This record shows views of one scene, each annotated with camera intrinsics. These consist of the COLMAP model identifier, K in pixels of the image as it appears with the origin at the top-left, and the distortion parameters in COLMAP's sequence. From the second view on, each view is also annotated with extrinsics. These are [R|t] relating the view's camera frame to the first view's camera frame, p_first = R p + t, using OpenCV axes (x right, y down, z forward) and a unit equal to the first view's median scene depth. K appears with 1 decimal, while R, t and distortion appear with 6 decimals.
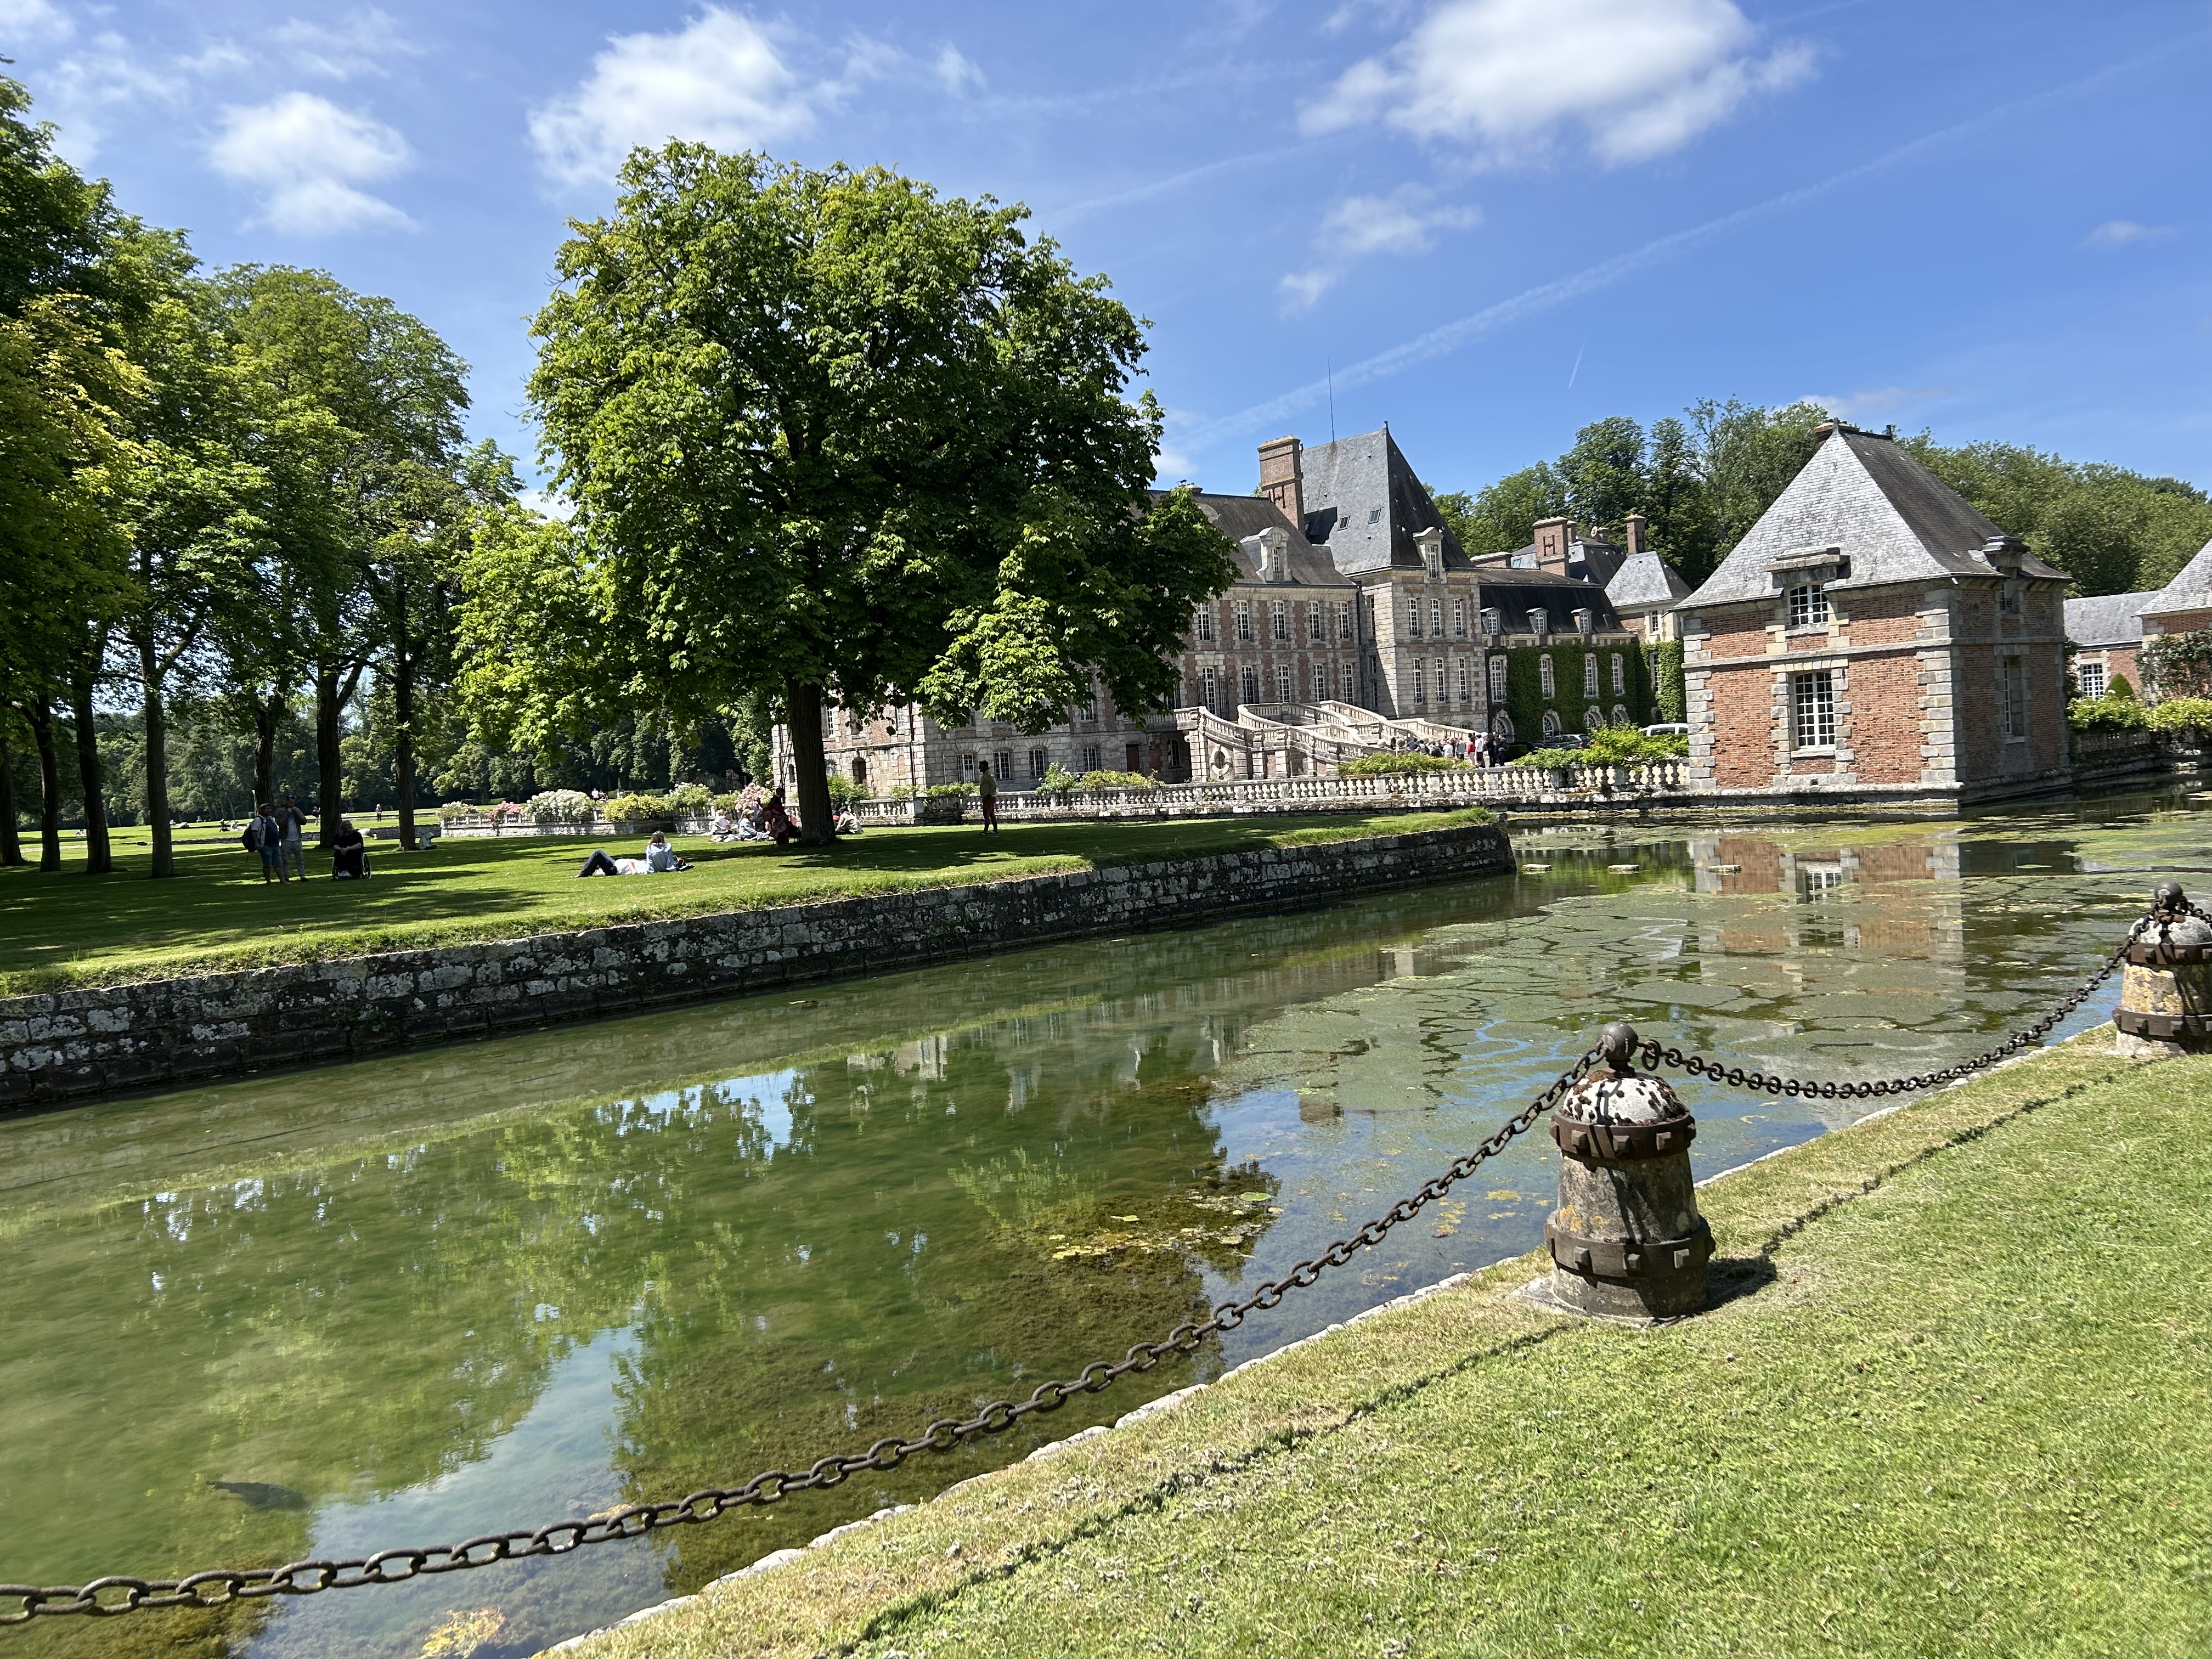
lens RADIAL K [[1656.9, 0, 1094.9], [0, 1656.9, 828.2], [0, 0, 1]] dist [0.028025, -0.026444]
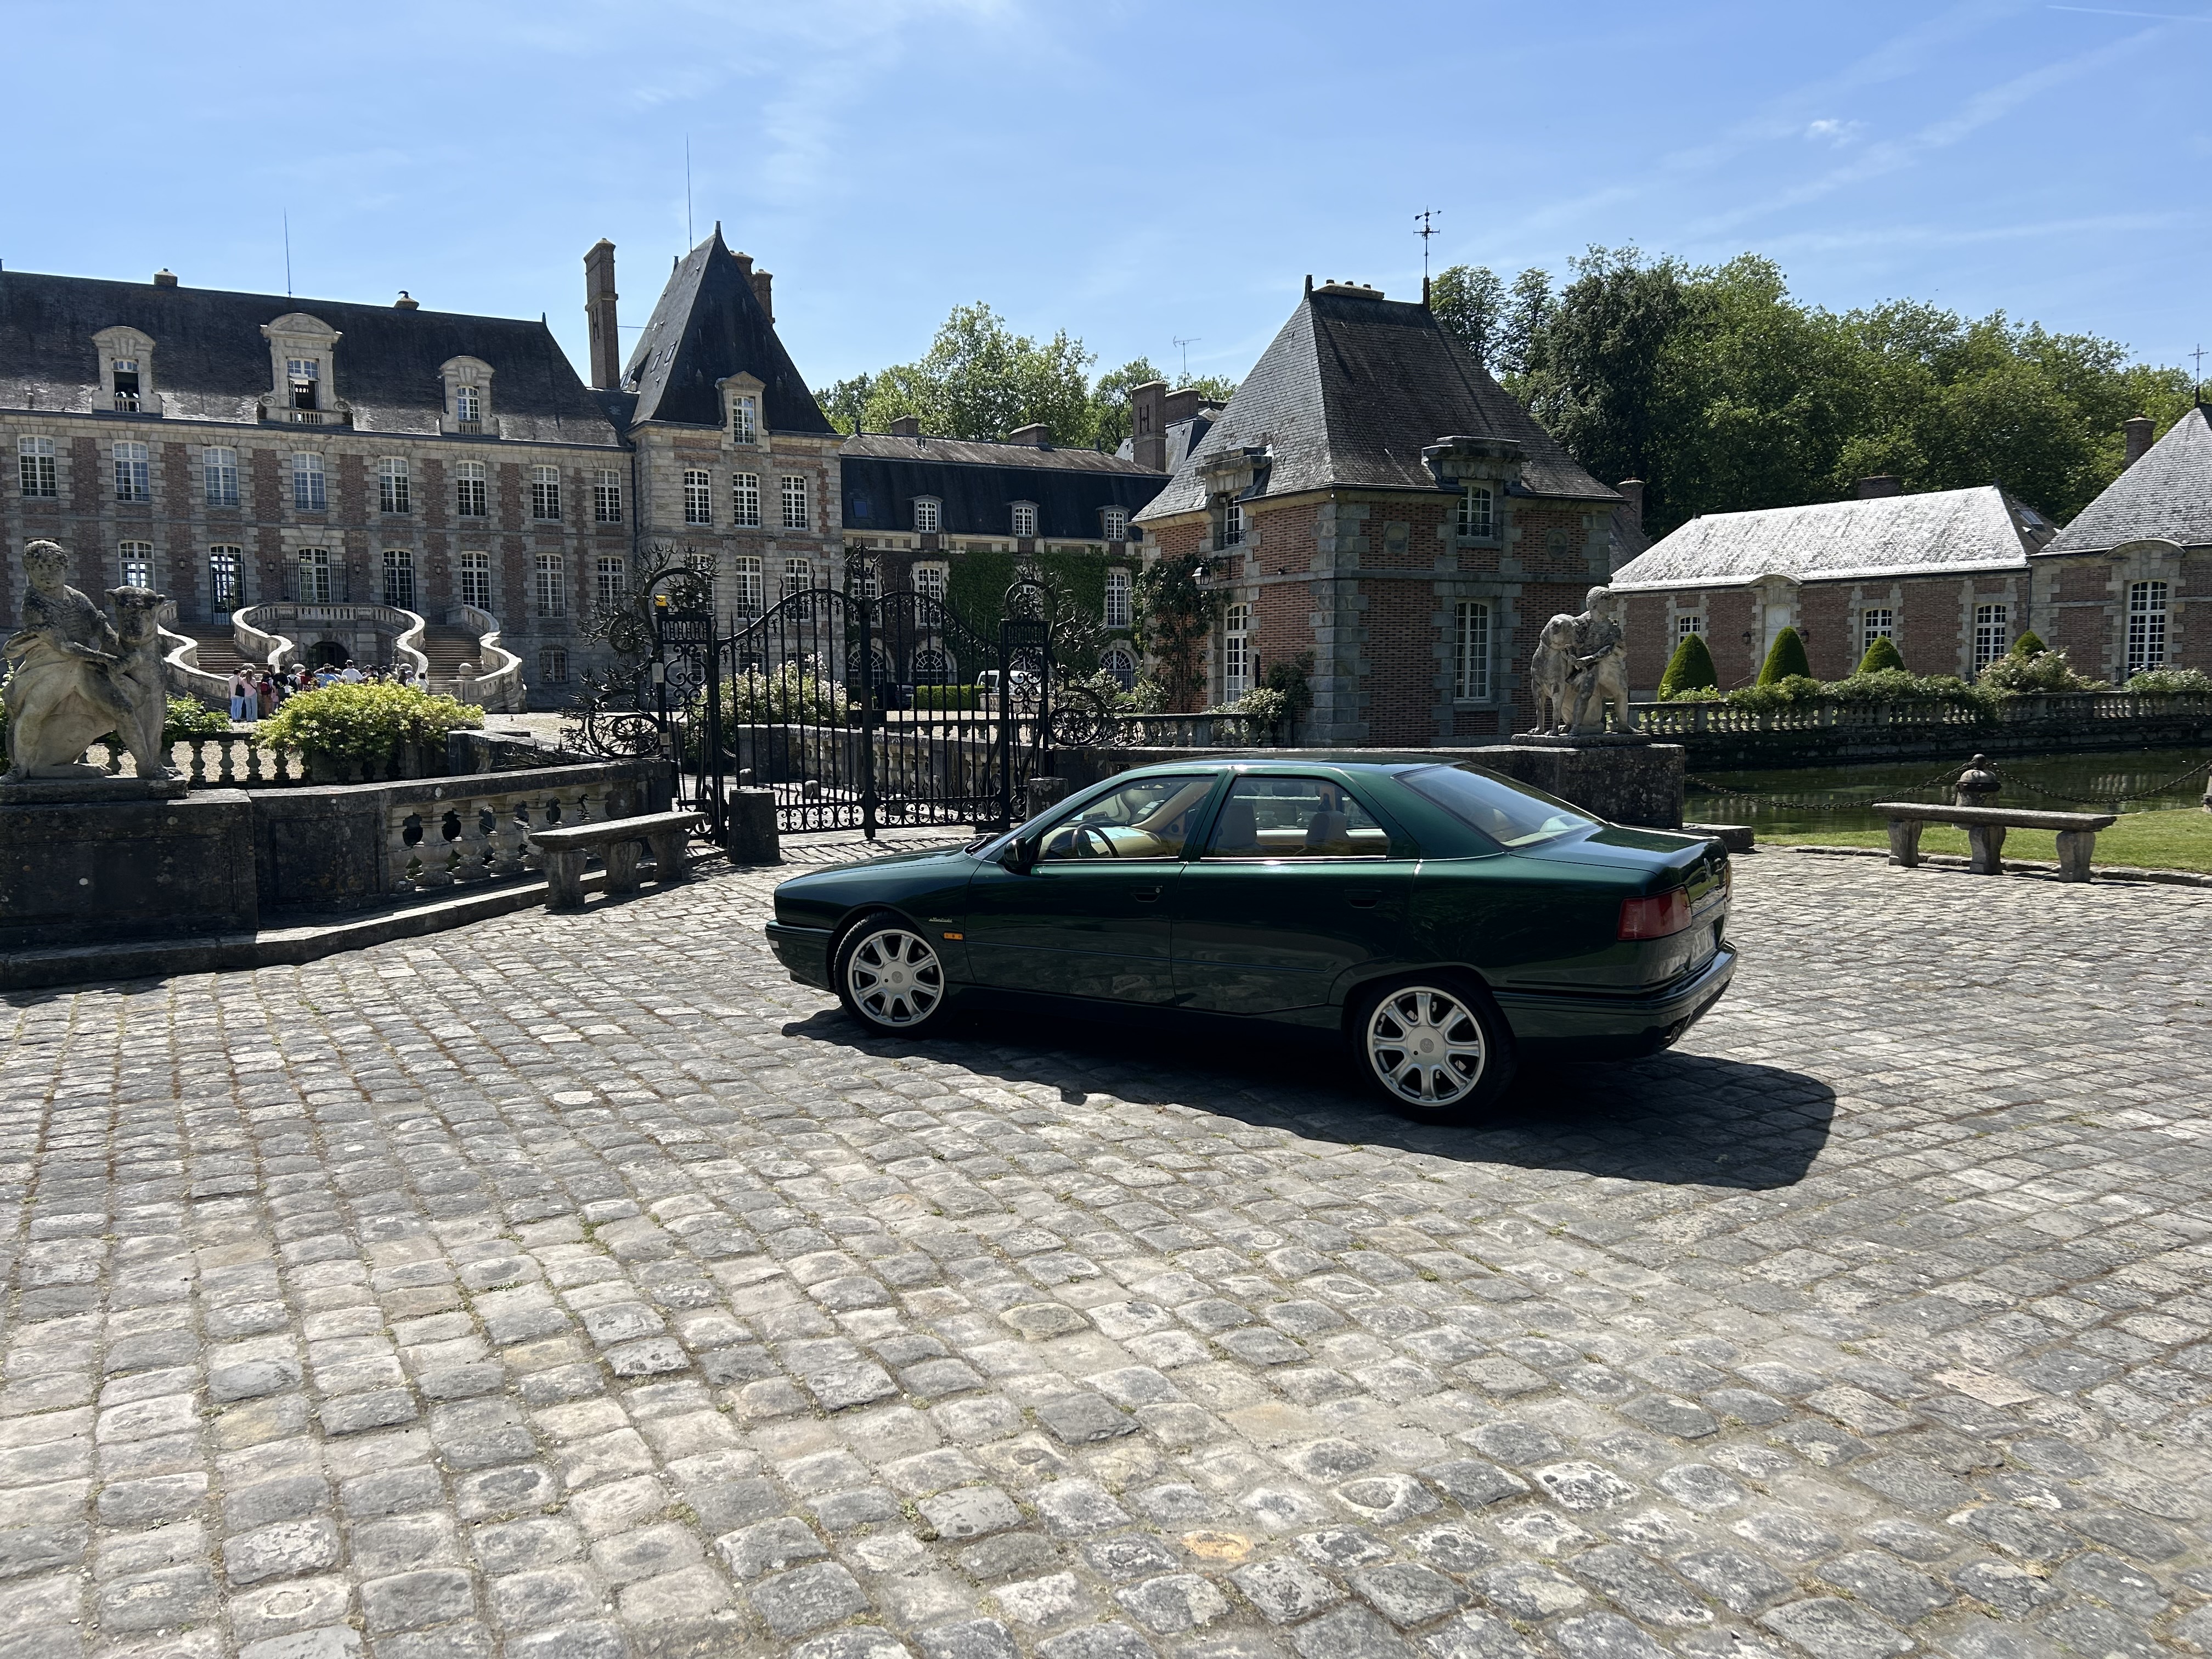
lens RADIAL K [[1656.9, 0, 1105.2], [0, 1656.9, 840.8], [0, 0, 1]] dist [0.028025, -0.026444]
pose [[0.986003, 0.077668, -0.147532, 1.154096], [-0.067456, 0.995047, 0.073010, -0.103975], [0.152472, -0.062036, 0.986359, 0.740201]]
